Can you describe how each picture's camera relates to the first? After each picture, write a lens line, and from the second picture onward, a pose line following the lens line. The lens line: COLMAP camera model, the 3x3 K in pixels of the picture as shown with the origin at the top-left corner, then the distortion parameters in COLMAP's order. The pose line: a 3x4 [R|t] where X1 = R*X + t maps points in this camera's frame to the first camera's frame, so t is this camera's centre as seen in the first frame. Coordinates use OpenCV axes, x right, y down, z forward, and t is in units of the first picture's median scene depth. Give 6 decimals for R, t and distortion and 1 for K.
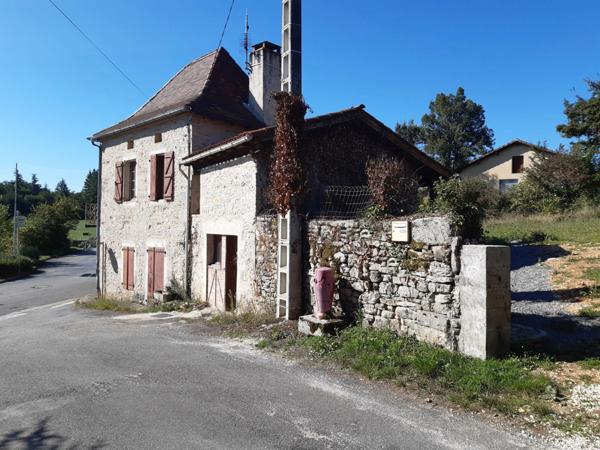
lens RADIAL K [[463.6, 0, 301.0], [0, 463.6, 228.4], [0, 0, 1]] dist [0.103858, -0.198589]
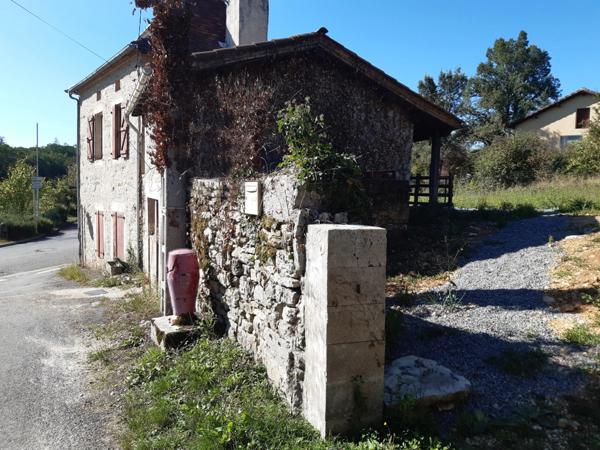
lens RADIAL K [[464.8, 0, 302.5], [0, 464.8, 223.7], [0, 0, 1]] dist [0.106617, -0.191682]
pose [[0.991586, 0.015764, -0.128488, 0.186600], [-0.006848, 0.997555, 0.069542, -0.001723], [0.129270, -0.068077, 0.989270, 0.204614]]
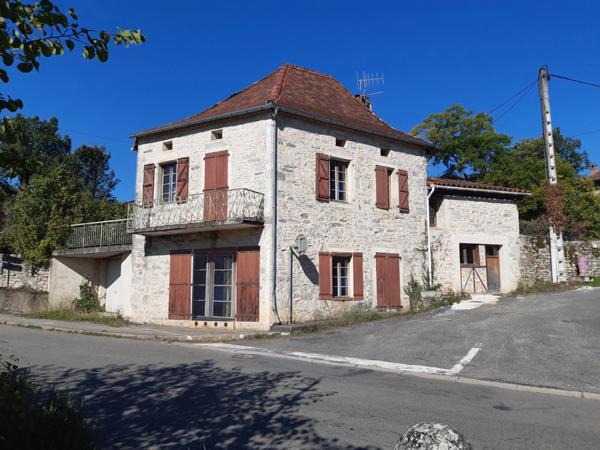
lens RADIAL K [[463.6, 0, 301.0], [0, 463.6, 228.4], [0, 0, 1]] dist [0.103858, -0.198589]
pose [[0.181356, 0.112708, 0.976937, -1.707750], [0.005995, 0.993266, -0.115705, 0.131561], [-0.983399, 0.026841, 0.179459, 1.245348]]
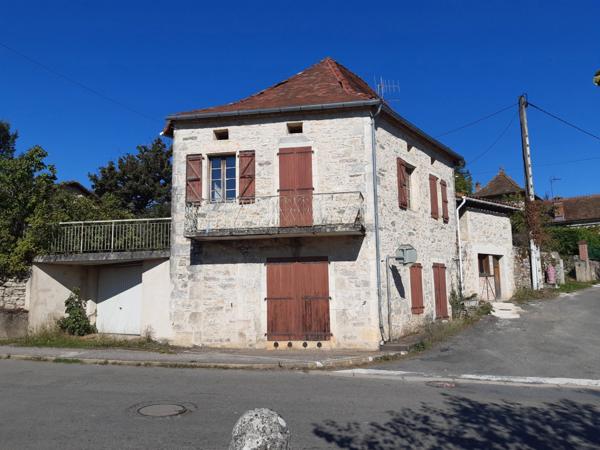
lens RADIAL K [[463.6, 0, 301.0], [0, 463.6, 228.4], [0, 0, 1]] dist [0.103858, -0.198589]
pose [[-0.153984, 0.116263, 0.981209, -1.609751], [0.013824, 0.993210, -0.115515, 0.099247], [-0.987977, -0.004223, -0.154546, 1.822016]]
